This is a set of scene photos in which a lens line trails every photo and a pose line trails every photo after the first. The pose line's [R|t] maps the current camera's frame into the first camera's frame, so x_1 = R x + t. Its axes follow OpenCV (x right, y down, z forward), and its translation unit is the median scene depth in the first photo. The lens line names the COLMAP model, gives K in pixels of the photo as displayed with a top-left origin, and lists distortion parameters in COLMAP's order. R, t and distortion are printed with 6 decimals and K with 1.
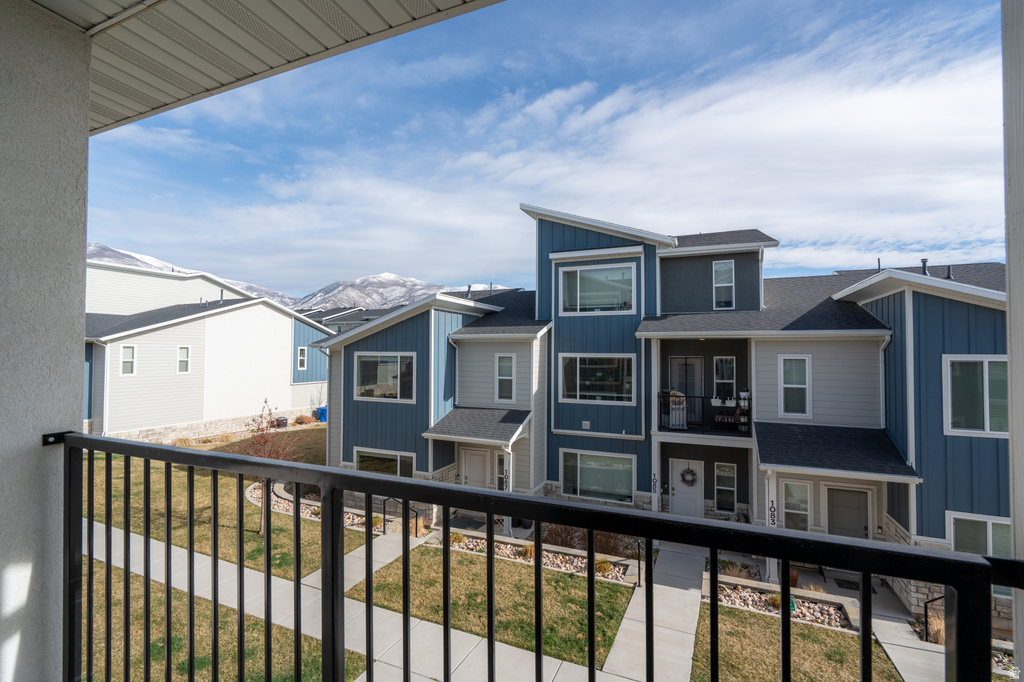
lens RADIAL K [[459.3, 0, 512.0], [0, 459.3, 341.0], [0, 0, 1]] dist [-0.000565, -0.000009]
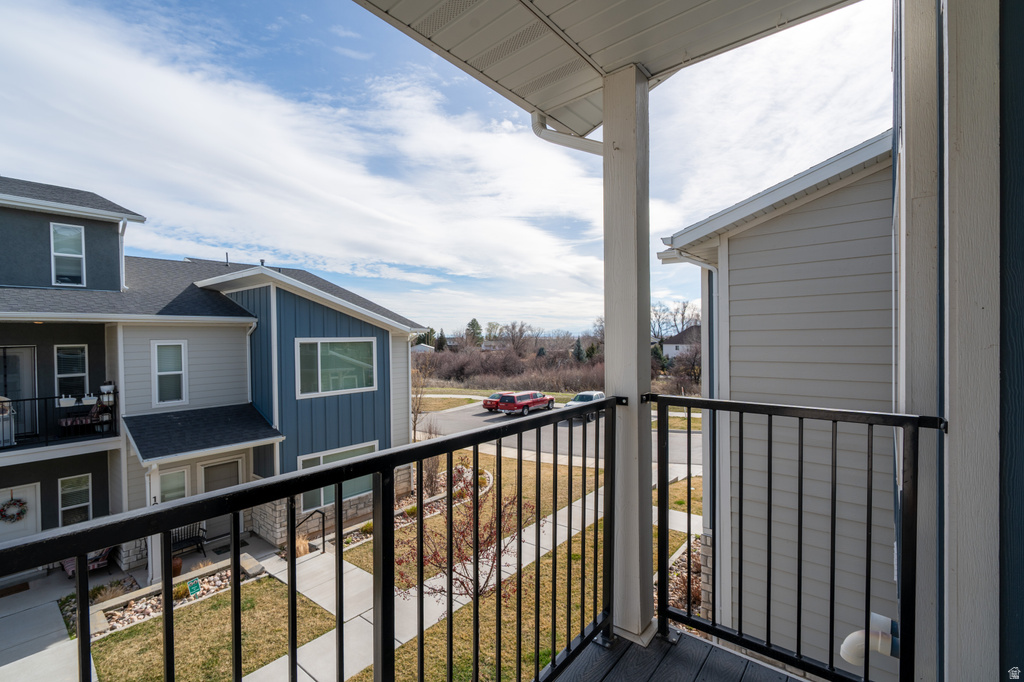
lens RADIAL K [[459.3, 0, 512.0], [0, 459.3, 341.0], [0, 0, 1]] dist [-0.000565, -0.000009]
pose [[0.276907, -0.021228, 0.960662, -0.114726], [-0.009847, 0.999641, 0.024927, -0.000553], [-0.960846, -0.016362, 0.276599, 0.041144]]
